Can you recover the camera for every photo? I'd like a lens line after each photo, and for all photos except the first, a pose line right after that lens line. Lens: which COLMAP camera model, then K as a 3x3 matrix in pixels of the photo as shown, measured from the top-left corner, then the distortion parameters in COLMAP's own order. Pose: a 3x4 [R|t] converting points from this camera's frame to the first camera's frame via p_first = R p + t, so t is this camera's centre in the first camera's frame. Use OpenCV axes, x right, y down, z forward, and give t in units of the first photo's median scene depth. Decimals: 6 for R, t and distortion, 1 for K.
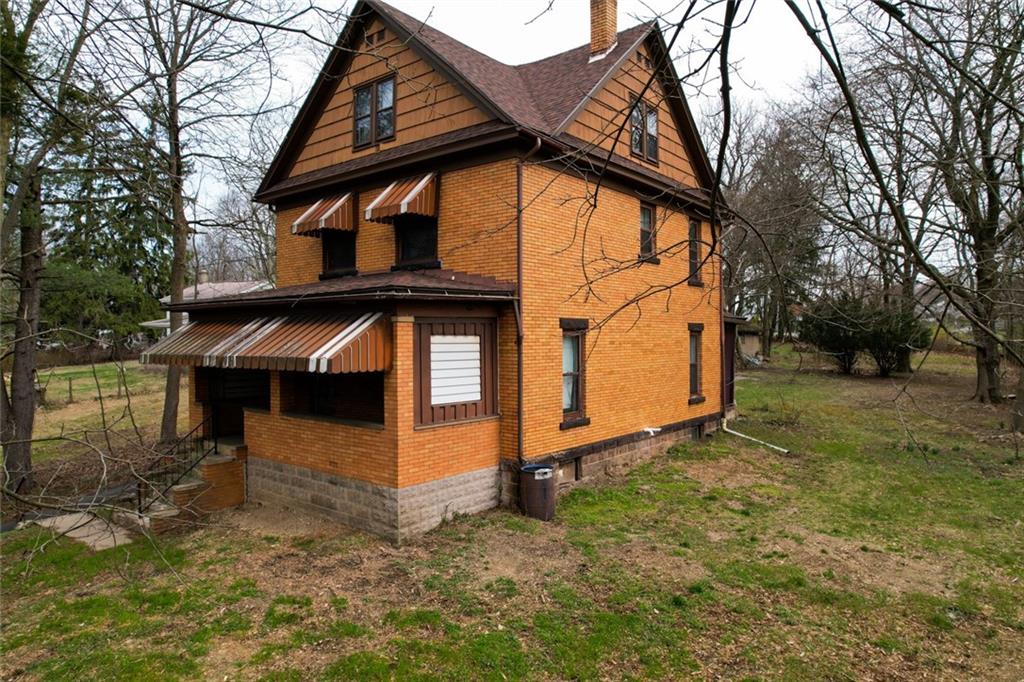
lens RADIAL K [[656.1, 0, 515.5], [0, 656.1, 341.6], [0, 0, 1]] dist [-0.049629, 0.032933]
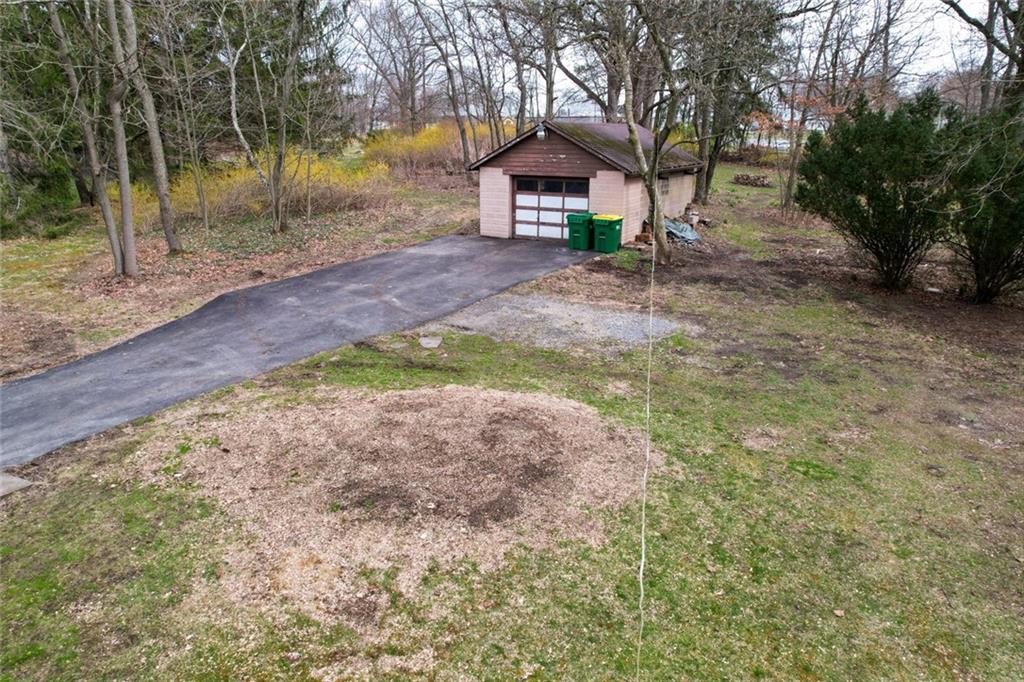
lens RADIAL K [[656.1, 0, 514.5], [0, 656.1, 334.6], [0, 0, 1]] dist [-0.049629, 0.032933]
pose [[0.991680, -0.031085, 0.124921, 0.573527], [-0.006350, 0.957414, 0.288648, -0.133529], [-0.128574, -0.287040, 0.949251, 1.730680]]
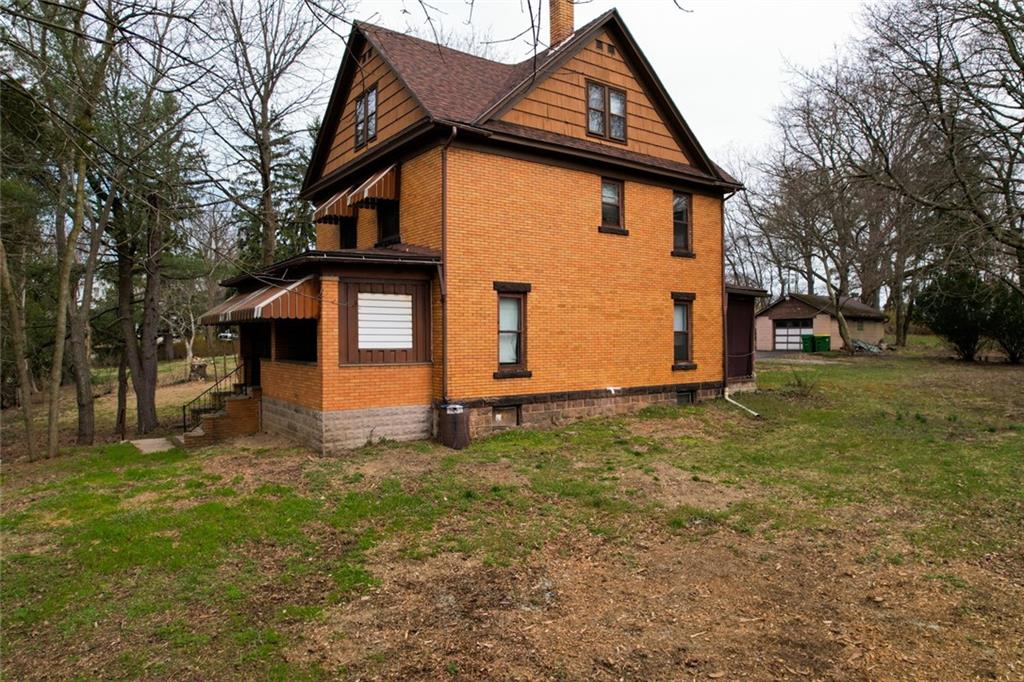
lens RADIAL K [[656.1, 0, 521.0], [0, 656.1, 344.9], [0, 0, 1]] dist [-0.049629, 0.032933]
pose [[0.965620, 0.002007, -0.259951, 0.409670], [-0.000942, 0.999991, 0.004223, 0.070035], [0.259957, -0.003833, 0.965613, -0.100345]]
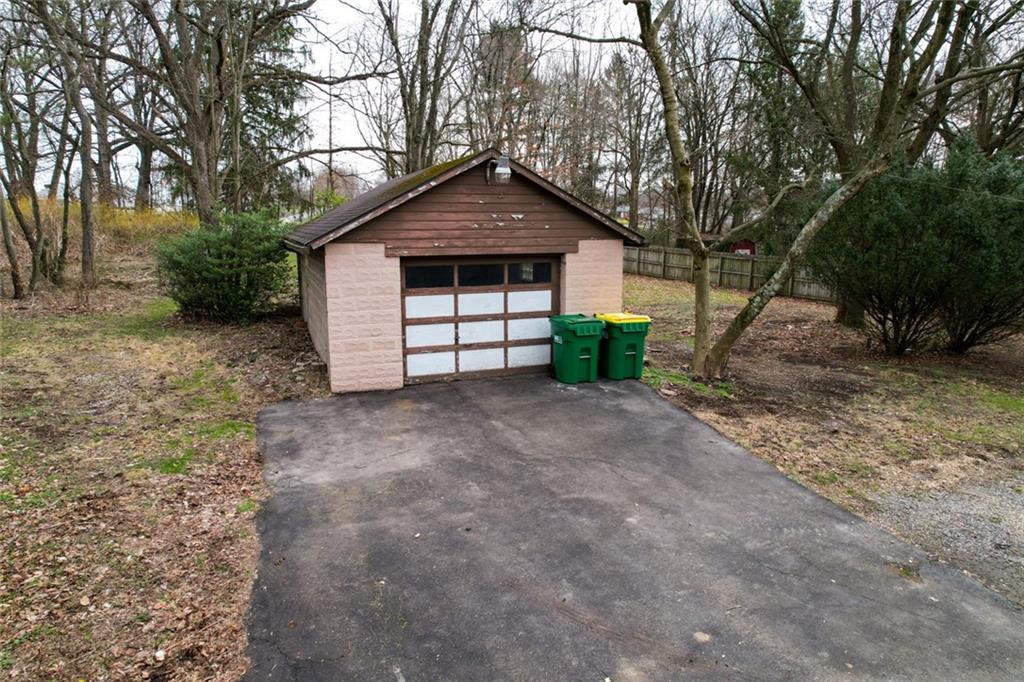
lens RADIAL K [[656.1, 0, 511.2], [0, 656.1, 341.9], [0, 0, 1]] dist [-0.049629, 0.032933]
pose [[0.524333, -0.148739, 0.838422, 0.182300], [0.003165, 0.984960, 0.172756, -0.079495], [-0.851507, -0.087928, 0.516918, 2.859633]]
